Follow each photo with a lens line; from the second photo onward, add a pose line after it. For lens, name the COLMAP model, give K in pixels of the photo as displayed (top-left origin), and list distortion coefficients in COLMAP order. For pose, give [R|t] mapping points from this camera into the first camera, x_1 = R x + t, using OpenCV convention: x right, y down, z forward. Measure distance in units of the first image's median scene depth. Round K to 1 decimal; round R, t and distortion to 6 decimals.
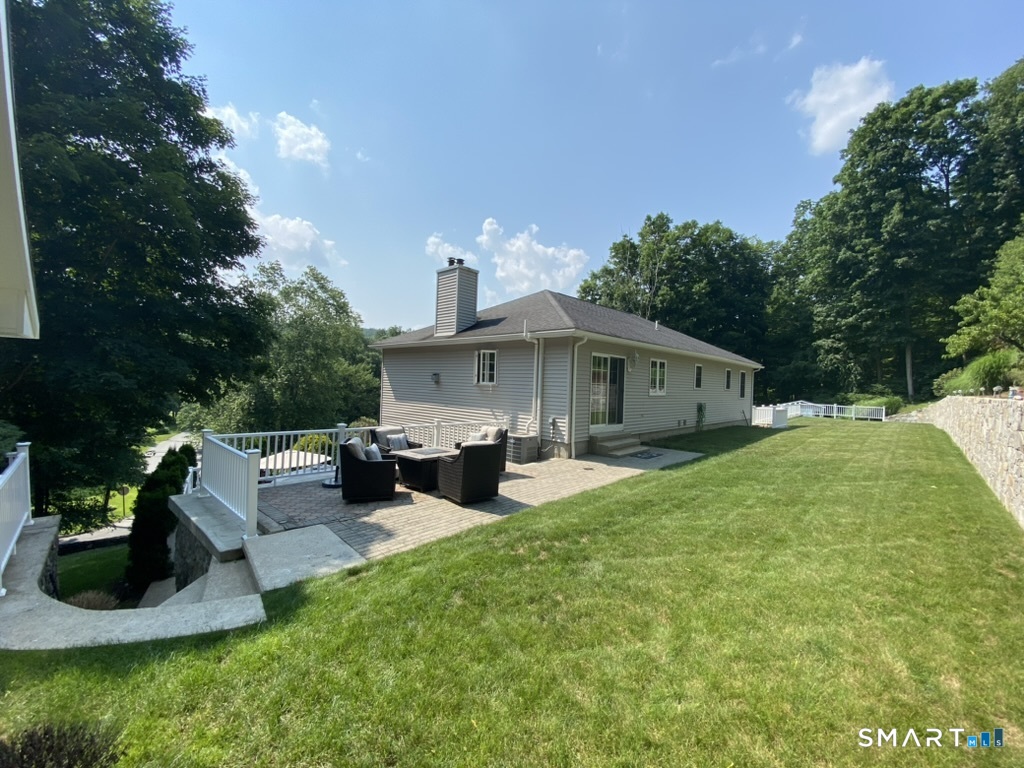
lens RADIAL K [[414.0, 0, 512.0], [0, 414.0, 384.0], [0, 0, 1]] dist [0.021503, -0.021037]
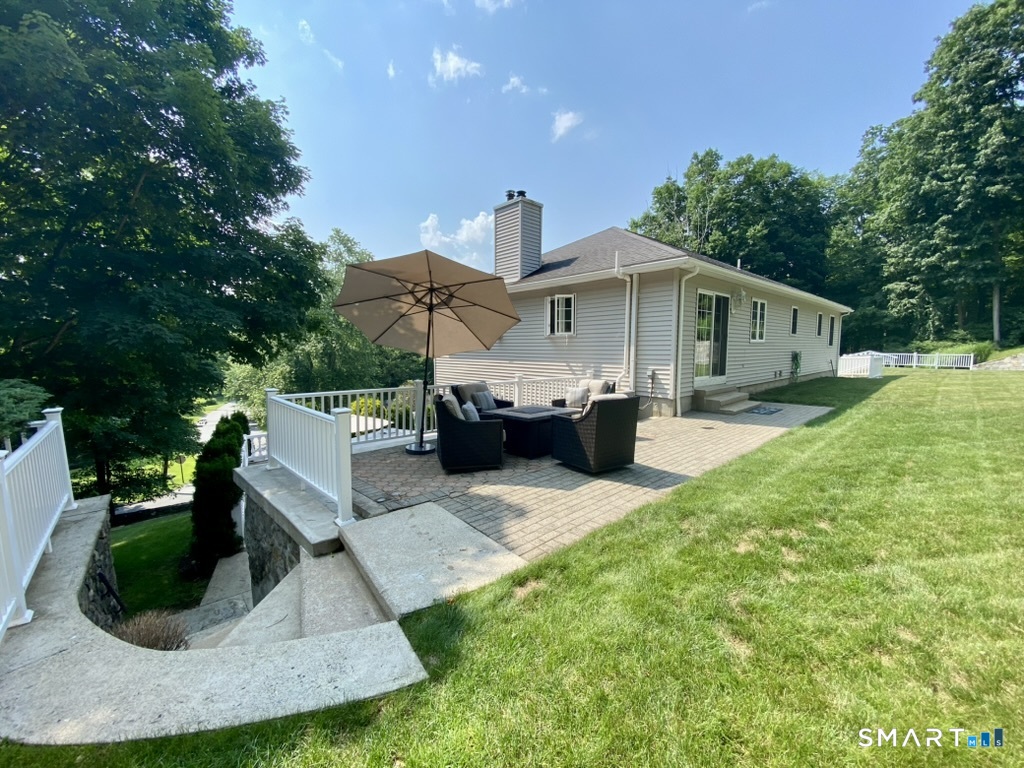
lens RADIAL K [[414.0, 0, 512.0], [0, 414.0, 384.0], [0, 0, 1]] dist [0.021503, -0.021037]
pose [[0.997344, -0.027095, -0.067612, -0.114957], [0.032922, 0.995698, 0.086607, 0.025739], [0.064974, -0.088603, 0.993946, 0.122216]]
